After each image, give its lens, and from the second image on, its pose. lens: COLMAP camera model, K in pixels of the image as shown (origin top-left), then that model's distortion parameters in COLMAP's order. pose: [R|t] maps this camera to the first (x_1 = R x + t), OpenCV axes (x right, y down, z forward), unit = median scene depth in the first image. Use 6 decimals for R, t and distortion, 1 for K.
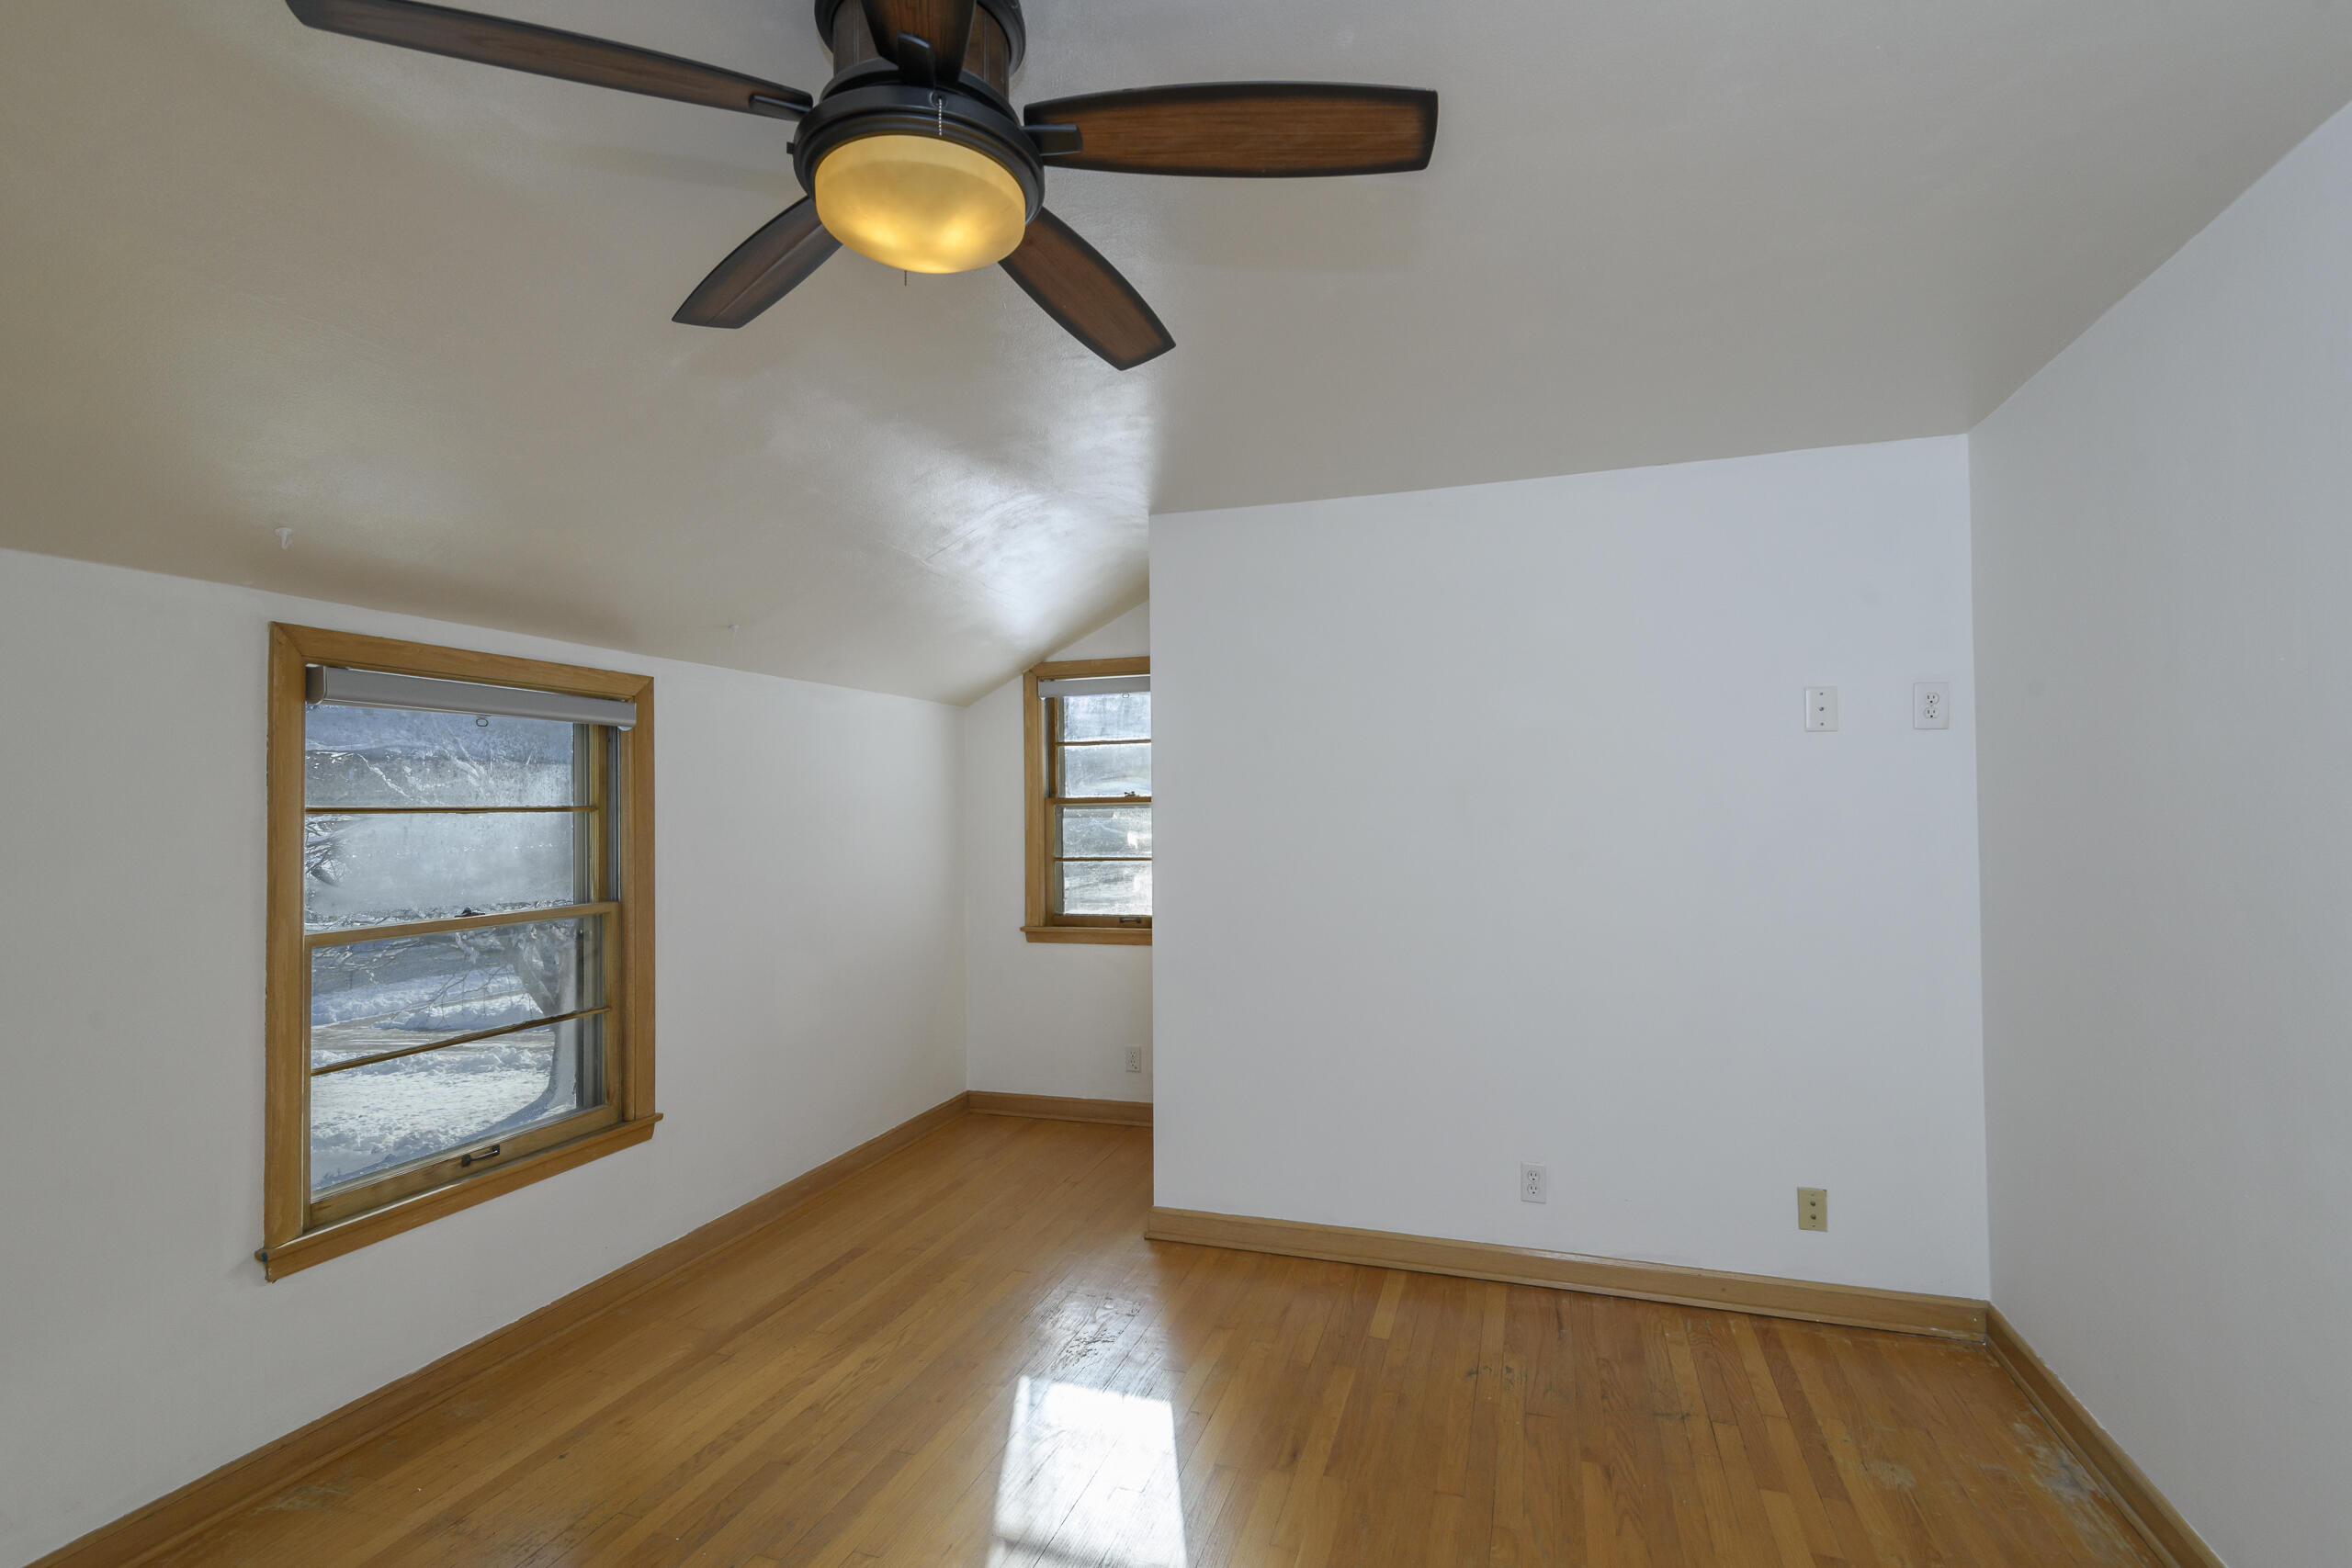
lens RADIAL K [[1077.2, 0, 1178.4], [0, 1077.2, 787.6], [0, 0, 1]] dist [0.012067, -0.005194]
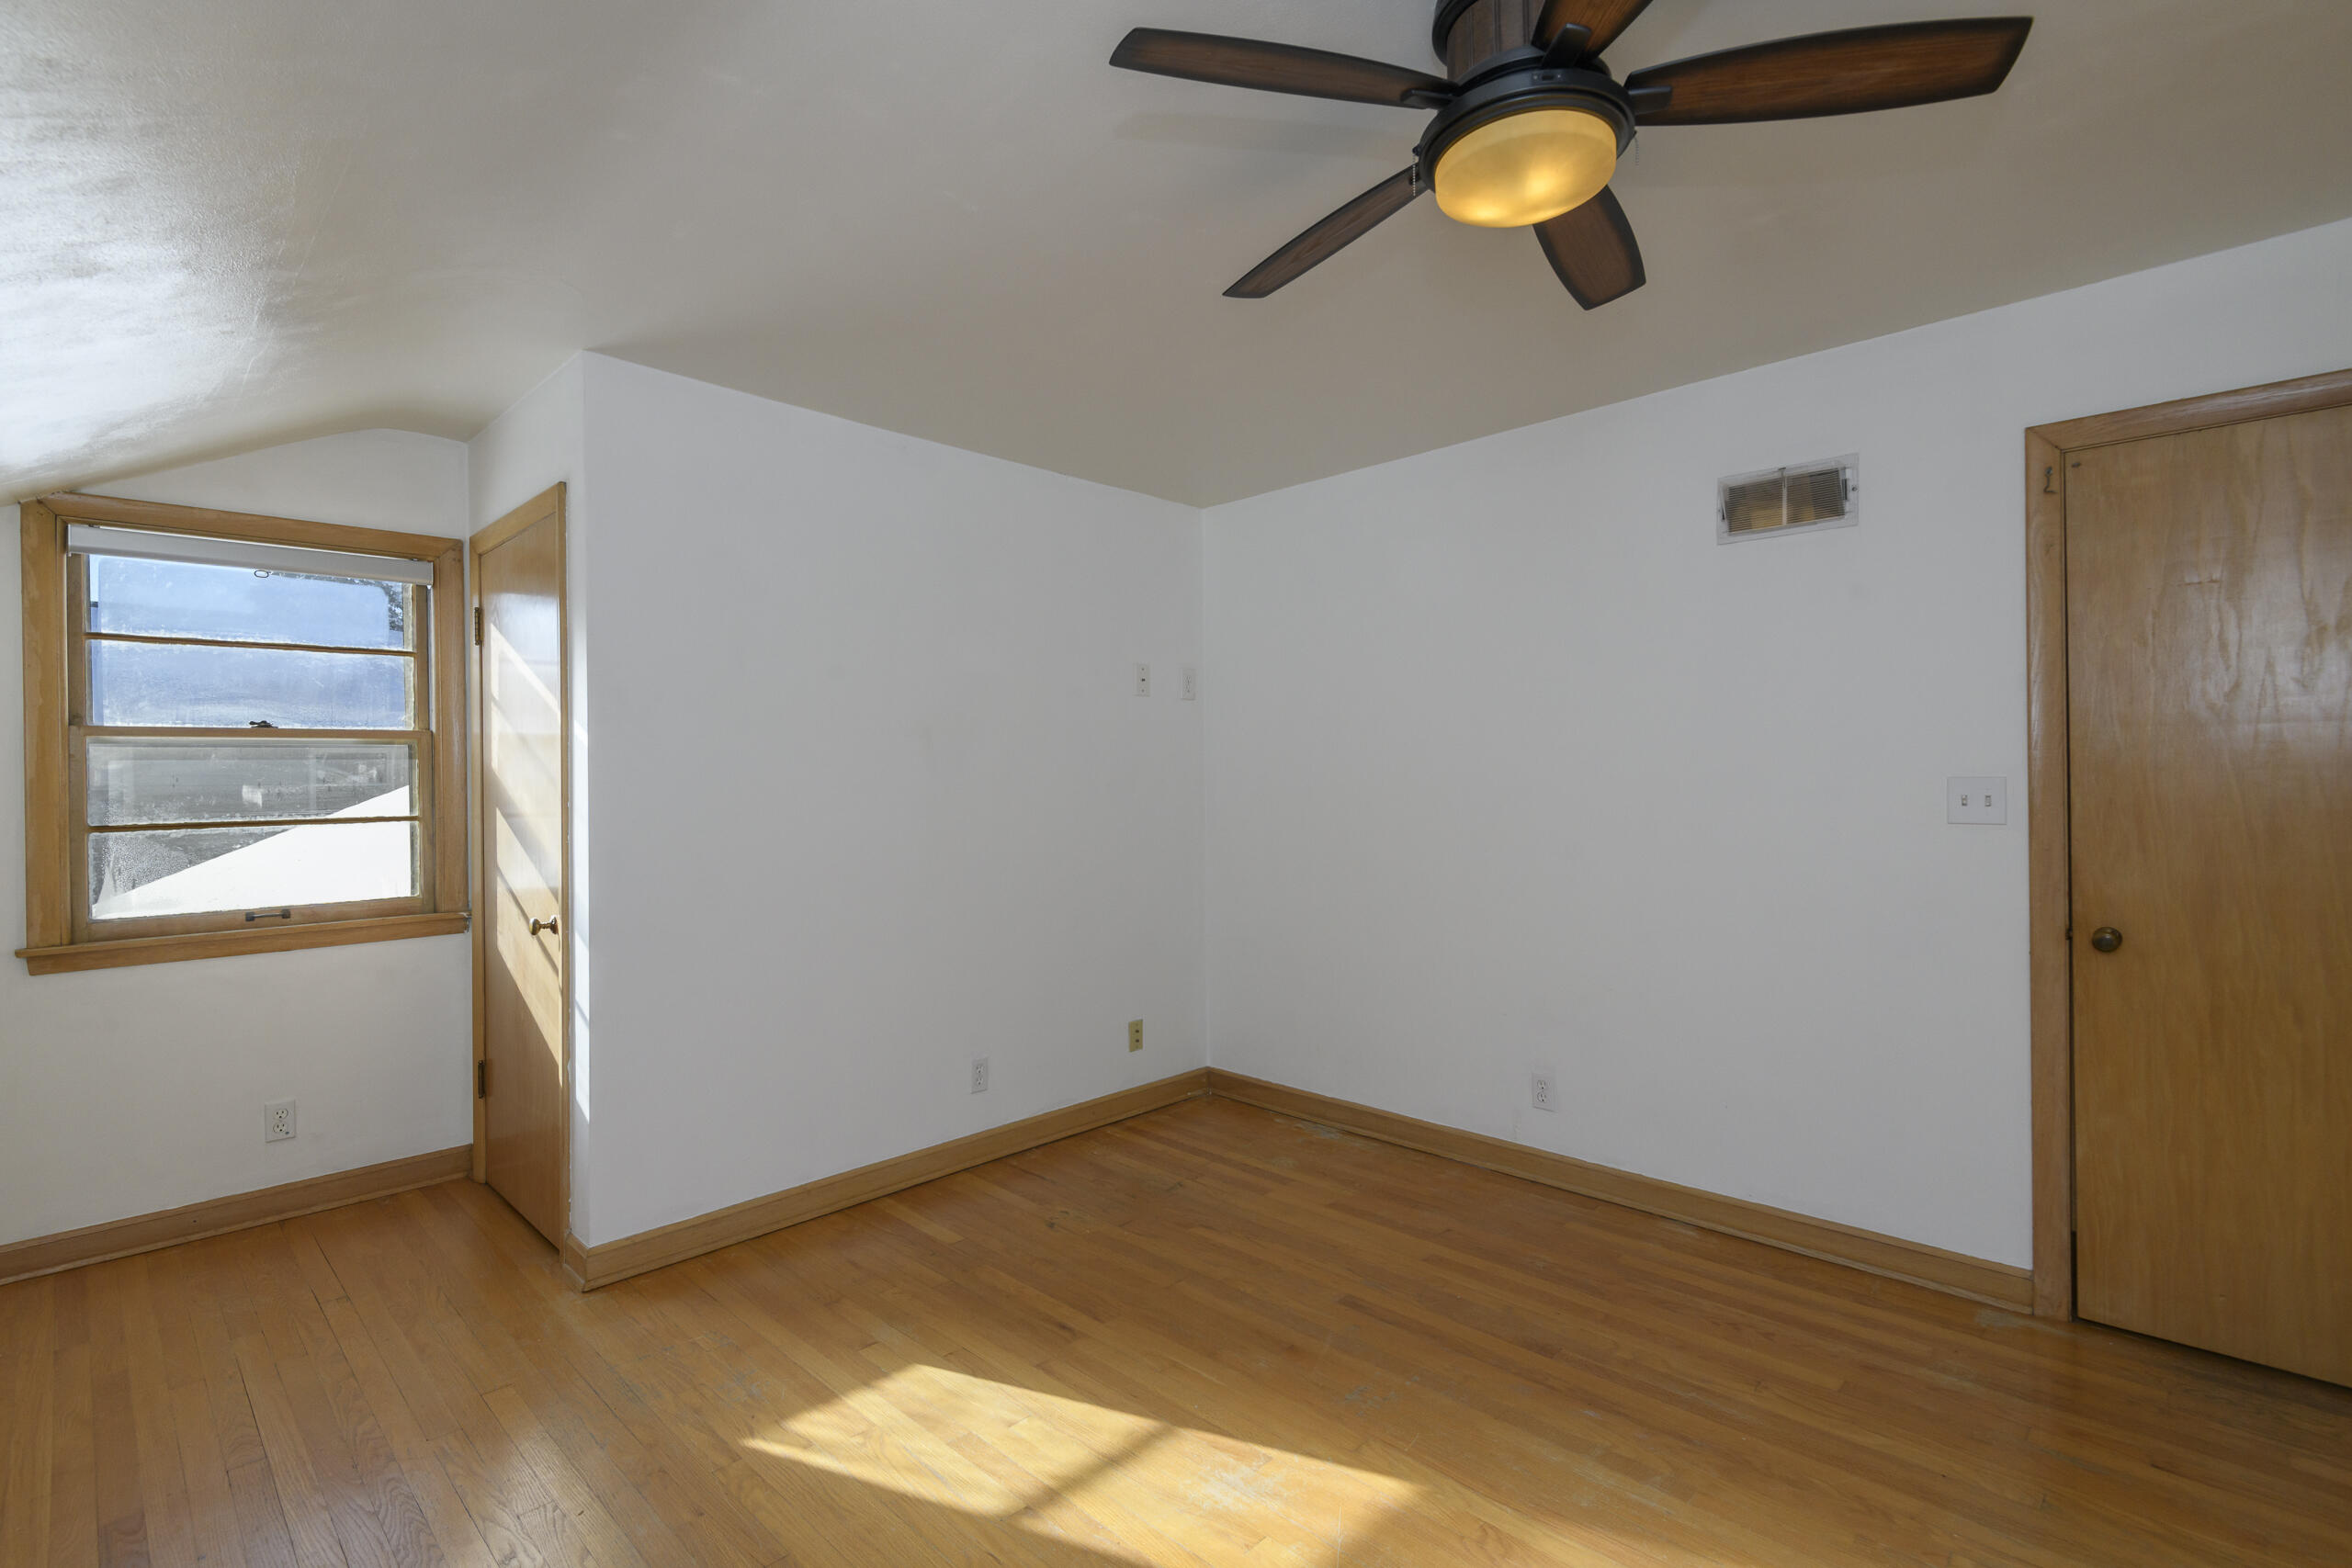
lens RADIAL K [[1077.2, 0, 1172.3], [0, 1077.2, 782.1], [0, 0, 1]] dist [0.012067, -0.005194]
pose [[0.458217, -0.004914, 0.888827, -0.559925], [-0.007726, 0.999925, 0.009511, 0.046056], [-0.888807, -0.011226, 0.458145, 0.296361]]
